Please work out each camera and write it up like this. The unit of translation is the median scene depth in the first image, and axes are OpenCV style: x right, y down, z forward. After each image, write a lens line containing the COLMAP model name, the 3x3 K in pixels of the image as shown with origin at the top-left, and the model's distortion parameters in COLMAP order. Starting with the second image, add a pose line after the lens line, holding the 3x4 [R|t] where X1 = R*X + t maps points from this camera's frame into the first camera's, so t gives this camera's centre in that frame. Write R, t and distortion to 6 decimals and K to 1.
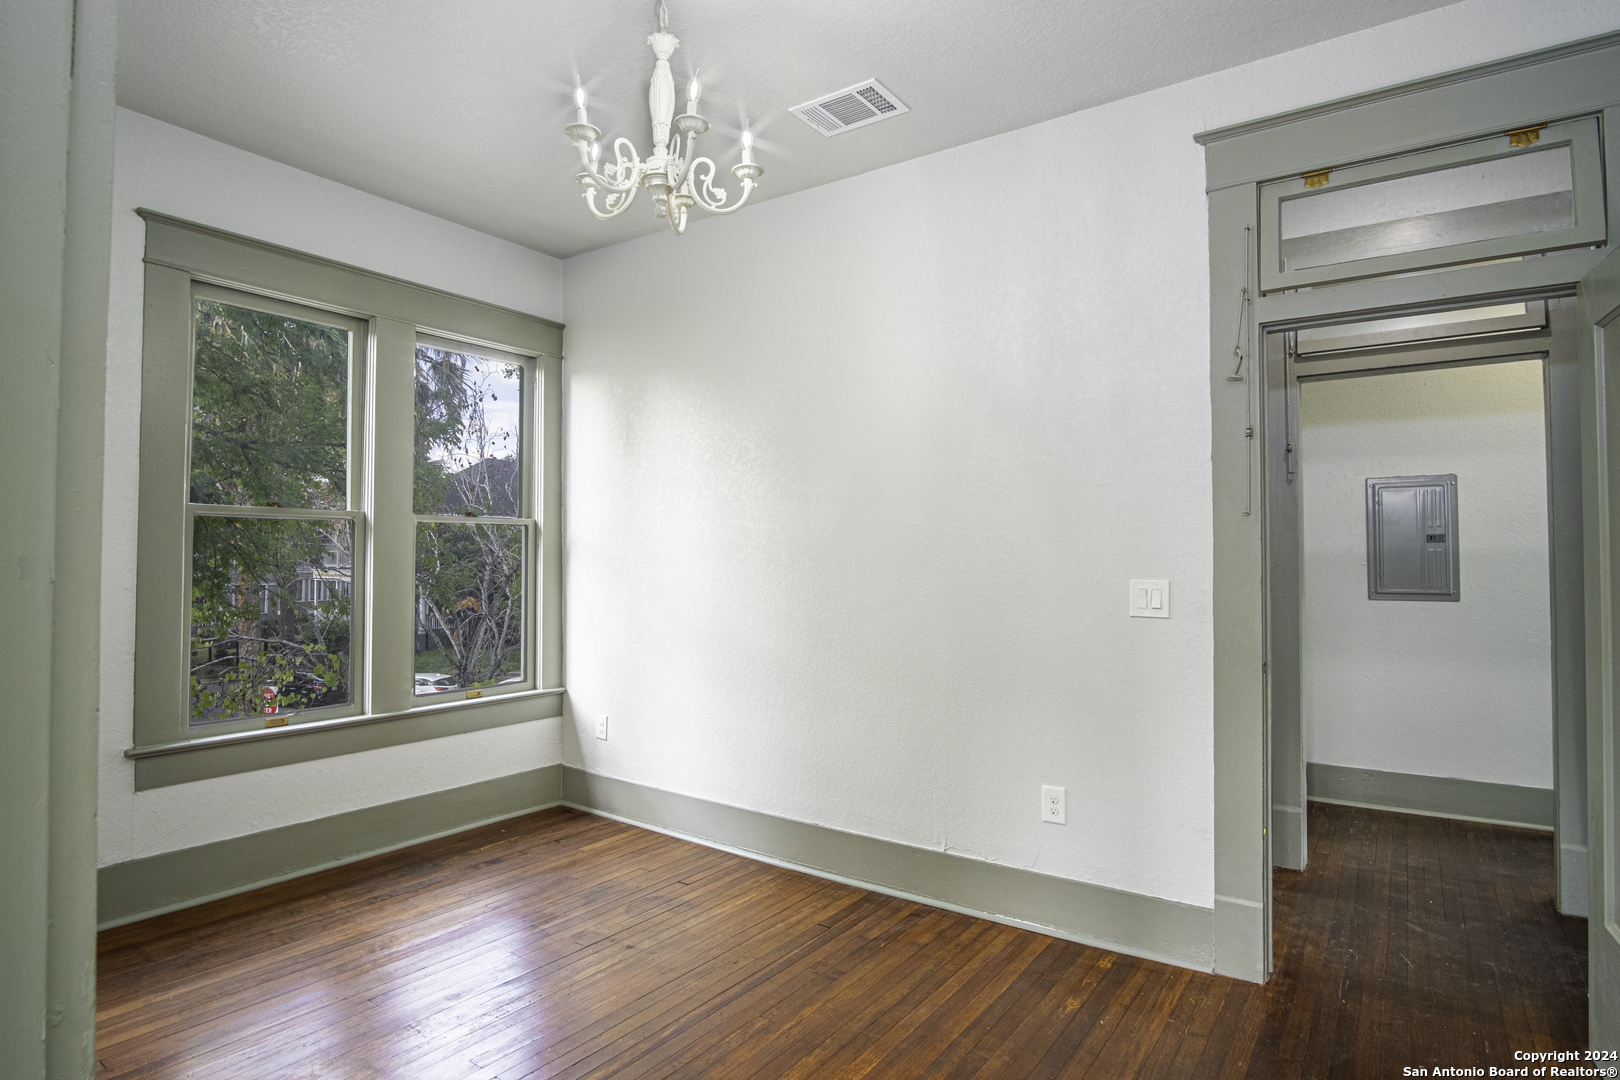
lens RADIAL K [[868.2, 0, 808.0], [0, 868.2, 534.6], [0, 0, 1]] dist [-0.021016, 0.001518]
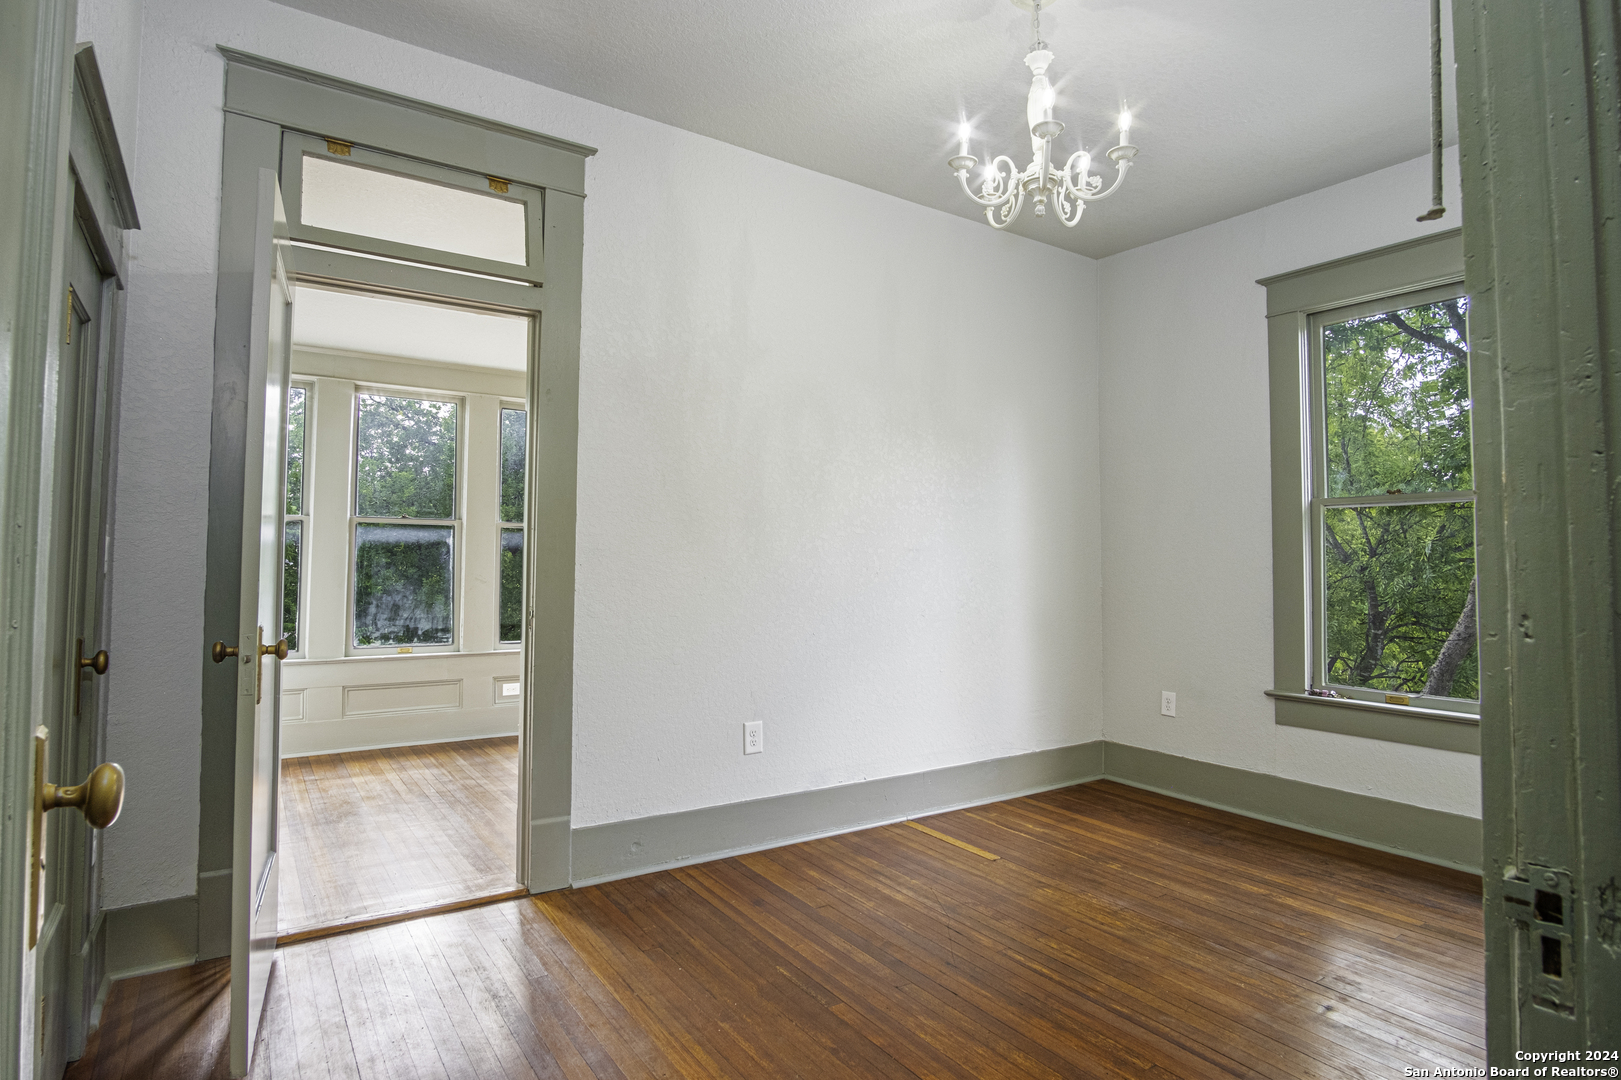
lens RADIAL K [[868.8, 0, 808.5], [0, 868.8, 534.6], [0, 0, 1]] dist [-0.021016, 0.001518]
pose [[-0.358874, -0.046149, -0.932244, 0.692060], [0.012672, 0.998444, -0.054305, 0.076641], [0.933300, -0.031302, -0.357731, 0.813458]]
